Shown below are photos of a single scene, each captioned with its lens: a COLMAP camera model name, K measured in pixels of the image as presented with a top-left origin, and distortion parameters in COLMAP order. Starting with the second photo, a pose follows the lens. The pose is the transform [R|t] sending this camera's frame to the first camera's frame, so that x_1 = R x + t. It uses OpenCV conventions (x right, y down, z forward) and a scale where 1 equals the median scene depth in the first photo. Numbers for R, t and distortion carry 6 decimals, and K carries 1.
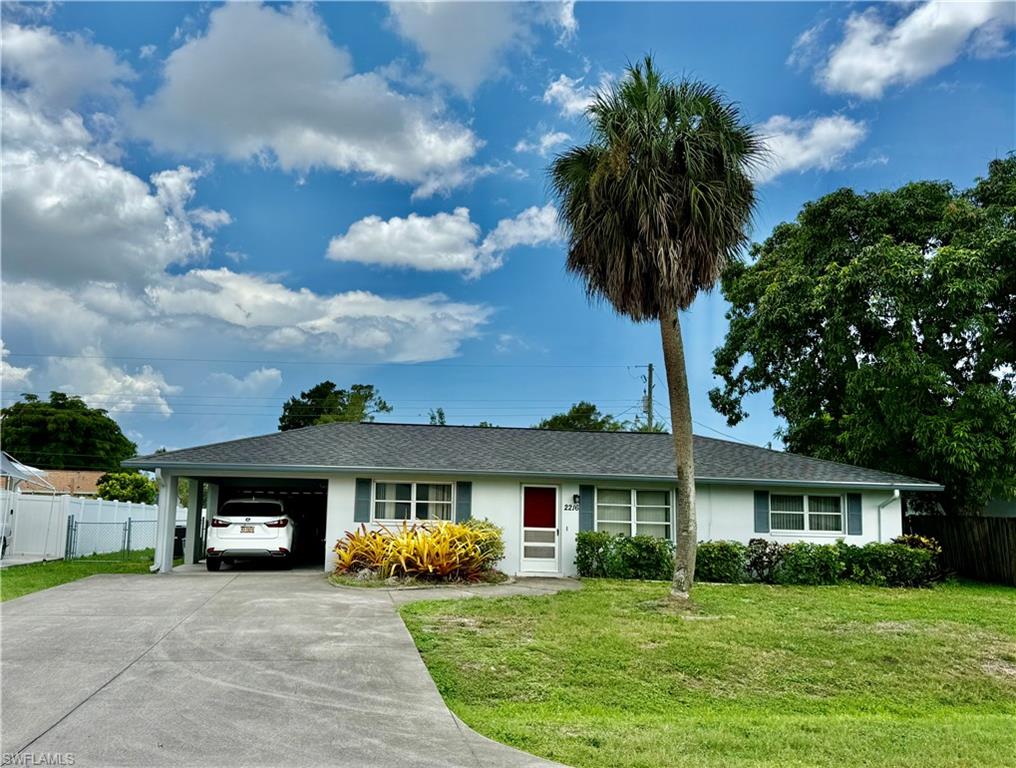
lens RADIAL K [[922.4, 0, 508.0], [0, 922.4, 384.0], [0, 0, 1]] dist [0.119877, -0.301451]
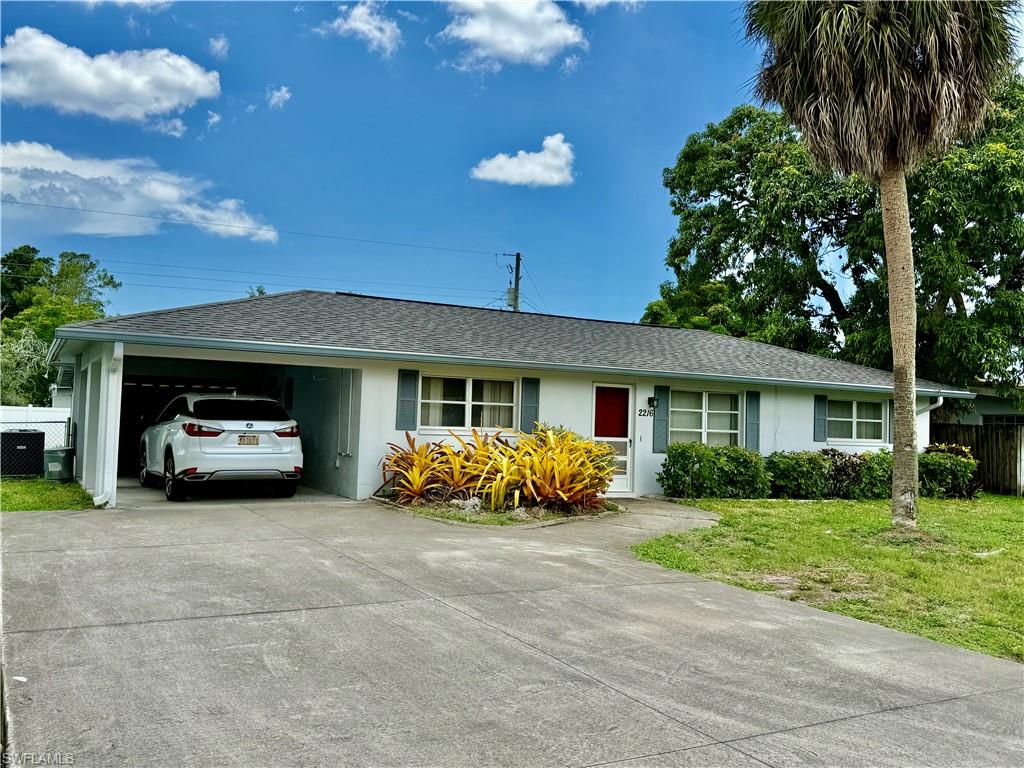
lens RADIAL K [[892.1, 0, 512.0], [0, 892.1, 384.0], [0, 0, 1]] dist [0.042679, -0.000373]
pose [[0.919750, 0.022509, 0.391859, -0.347901], [-0.065629, 0.993119, 0.096994, 0.040243], [-0.386980, -0.114928, 0.914898, 0.332989]]
